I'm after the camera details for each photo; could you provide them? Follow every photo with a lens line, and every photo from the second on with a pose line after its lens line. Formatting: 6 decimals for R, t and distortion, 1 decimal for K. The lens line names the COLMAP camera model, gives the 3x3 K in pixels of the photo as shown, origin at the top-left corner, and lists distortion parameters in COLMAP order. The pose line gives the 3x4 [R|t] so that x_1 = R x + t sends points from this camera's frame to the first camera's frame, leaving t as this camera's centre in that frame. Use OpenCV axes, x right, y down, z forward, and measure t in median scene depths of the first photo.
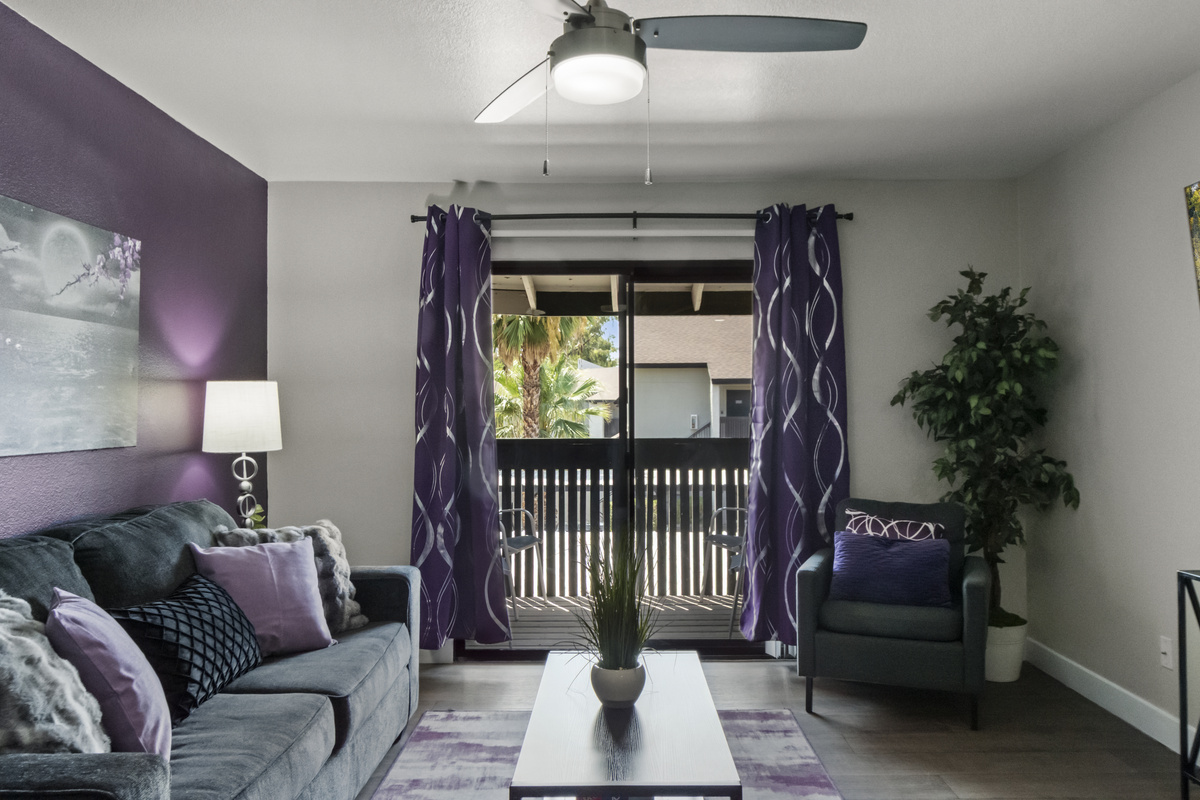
lens RADIAL K [[887.4, 0, 600.0], [0, 887.4, 400.0], [0, 0, 1]] dist [0.020940, -0.003478]
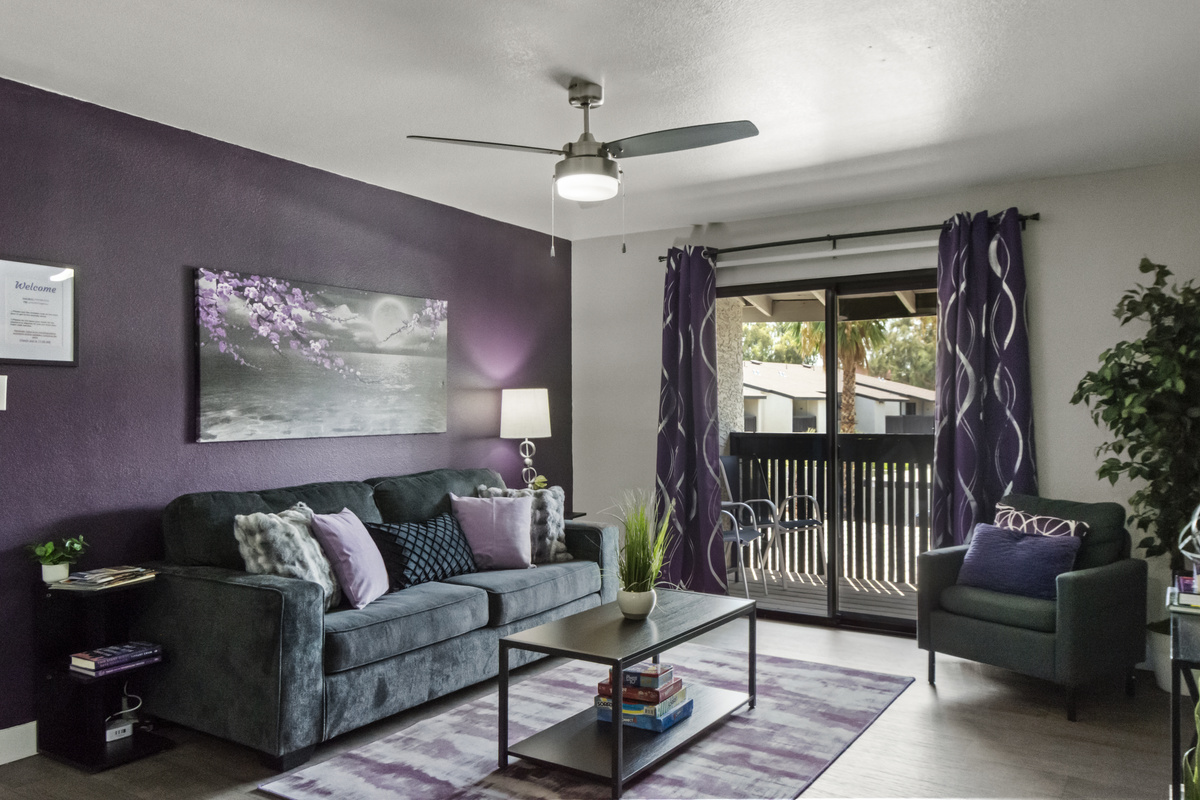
lens RADIAL K [[874.1, 0, 600.6], [0, 874.1, 408.0], [0, 0, 1]] dist [0.024964, -0.000935]
pose [[0.842725, -0.001001, -0.538343, 0.504208], [0.007913, 0.999913, 0.010529, -0.004732], [0.538286, -0.013133, 0.842660, -0.140181]]
